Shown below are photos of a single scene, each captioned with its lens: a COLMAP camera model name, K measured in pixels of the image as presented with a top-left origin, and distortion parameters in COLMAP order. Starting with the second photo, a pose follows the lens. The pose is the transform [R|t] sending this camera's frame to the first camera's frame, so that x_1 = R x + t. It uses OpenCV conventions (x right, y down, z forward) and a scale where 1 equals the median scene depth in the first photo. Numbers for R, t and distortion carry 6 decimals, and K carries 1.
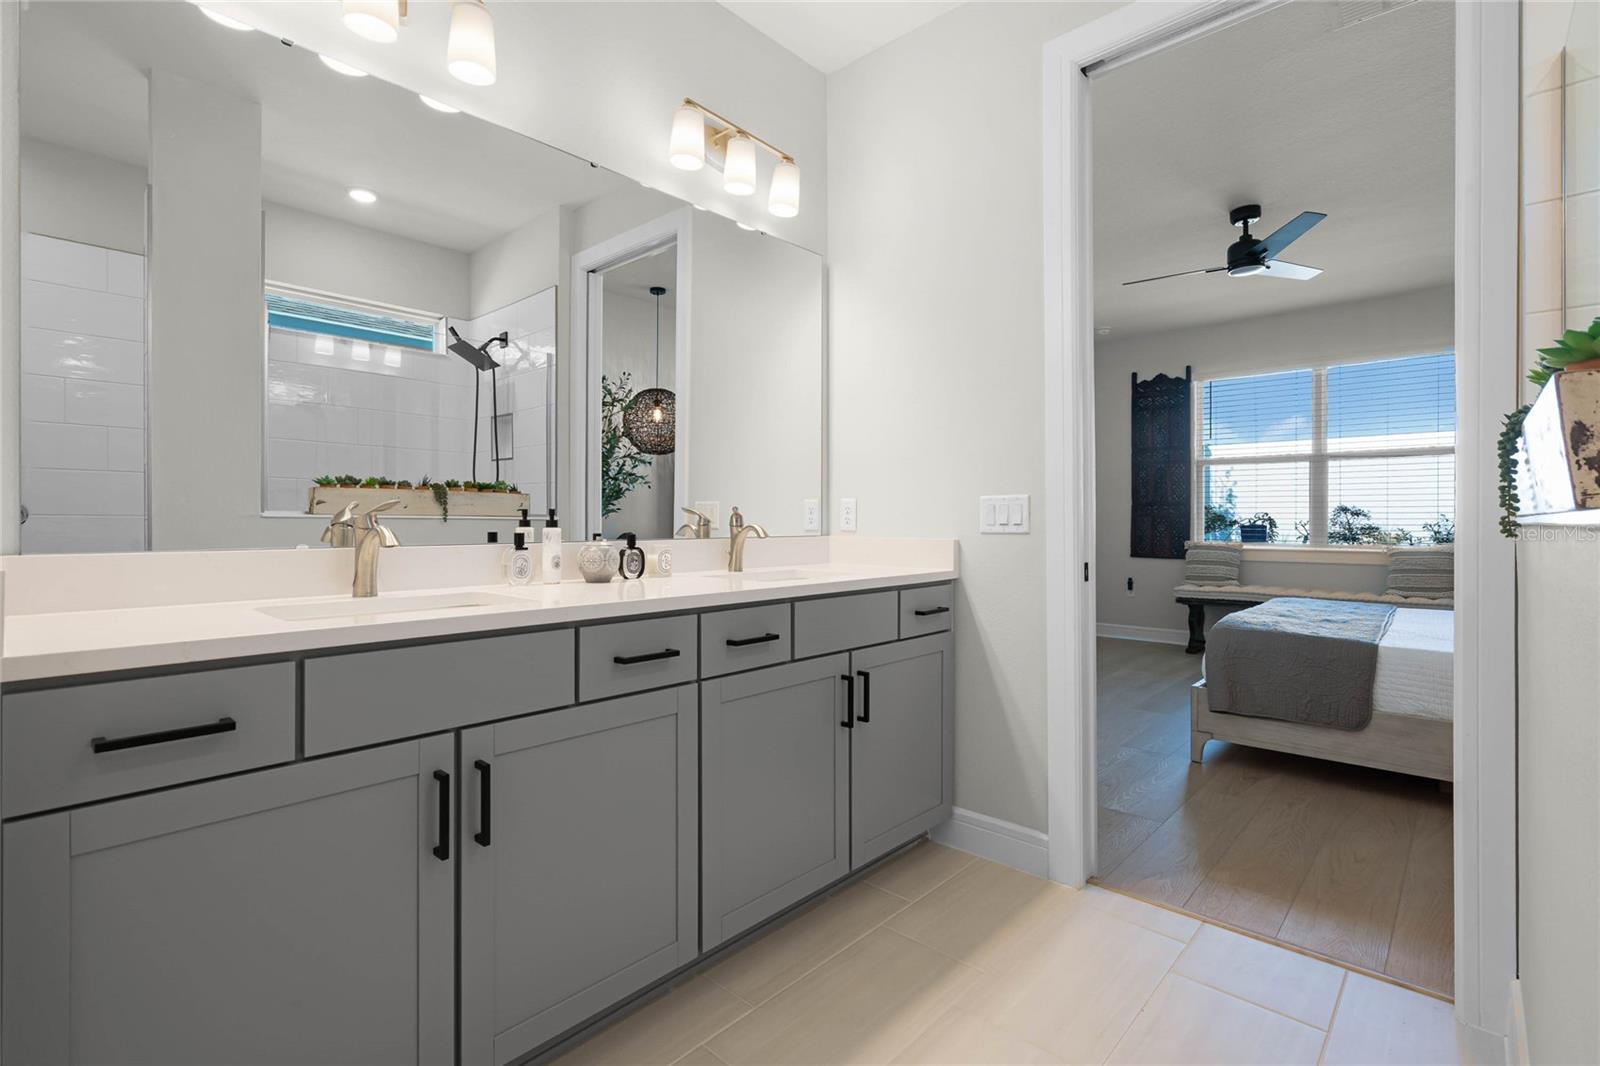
lens RADIAL K [[733.3, 0, 809.9], [0, 733.3, 521.5], [0, 0, 1]] dist [0.001371, -0.000311]
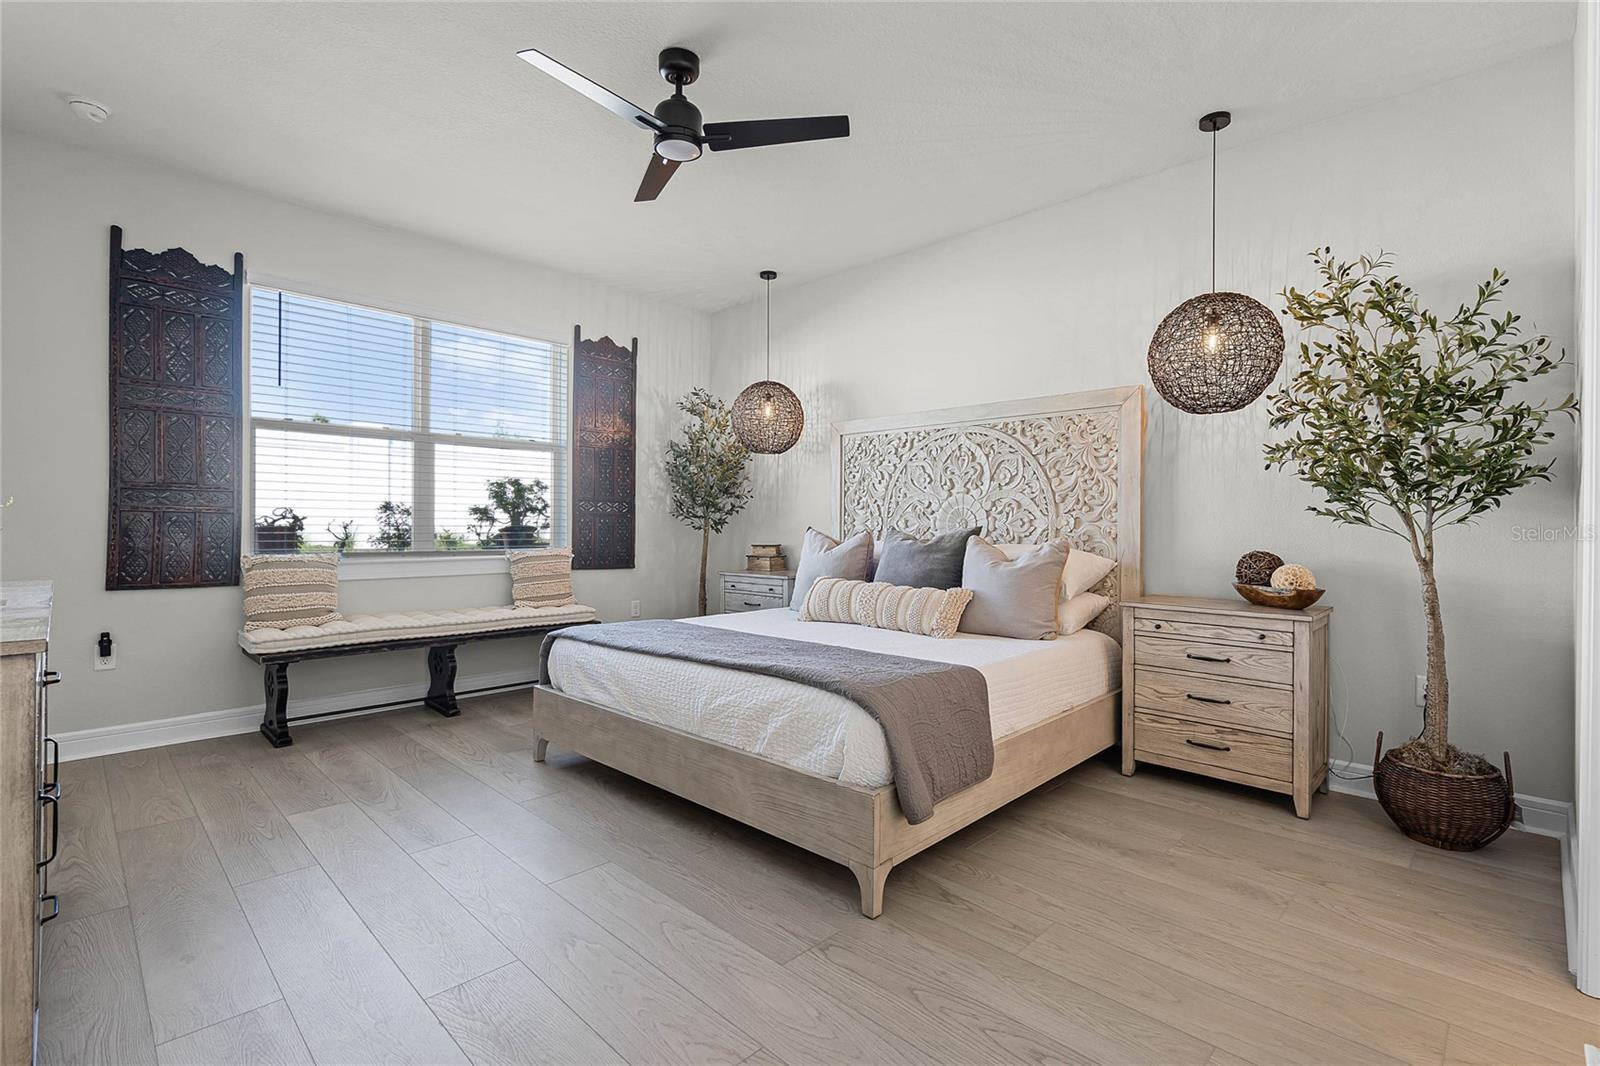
lens RADIAL K [[733.3, 0, 801.2], [0, 733.3, 528.1], [0, 0, 1]] dist [0.001371, -0.000311]
pose [[0.050153, -0.005187, 0.998728, -0.099684], [-0.003748, 0.999978, 0.005382, 0.001655], [-0.998735, -0.004014, 0.050132, 1.213738]]
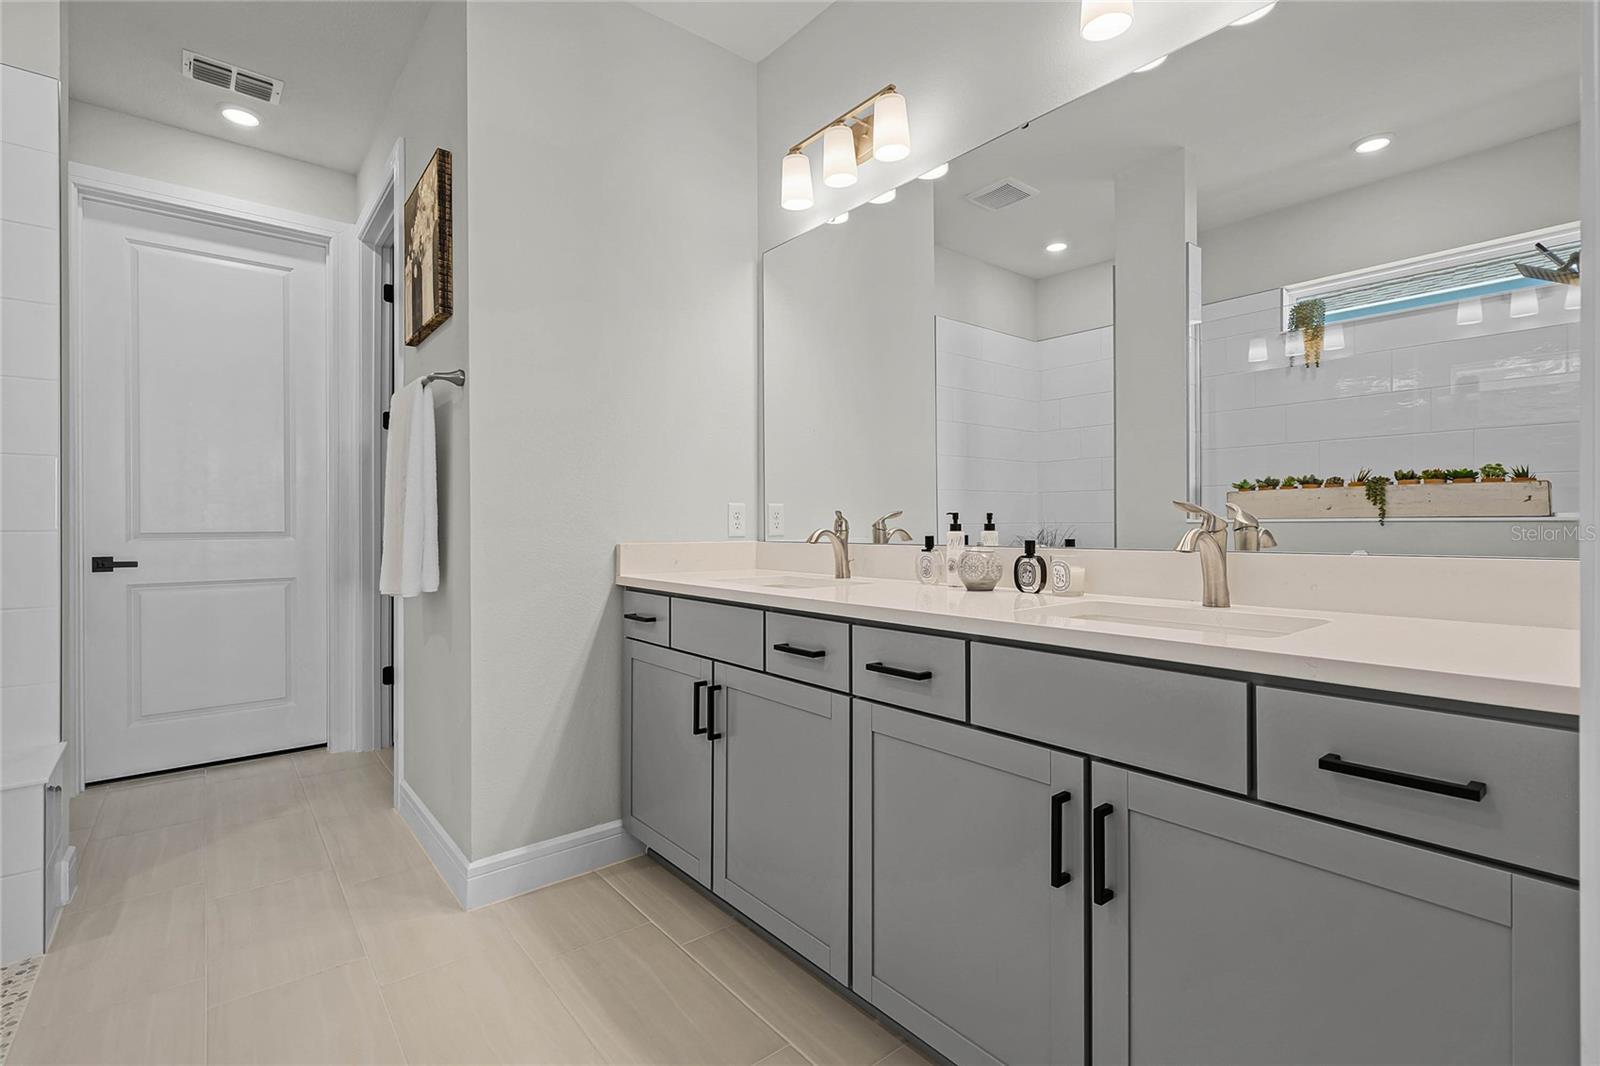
lens RADIAL K [[733.3, 0, 803.5], [0, 733.3, 532.5], [0, 0, 1]] dist [0.001371, -0.000311]
pose [[-0.160566, 0.004125, -0.987016, 0.443433], [0.003286, 0.999988, 0.003645, 0.003637], [0.987020, -0.002658, -0.160578, 0.621069]]
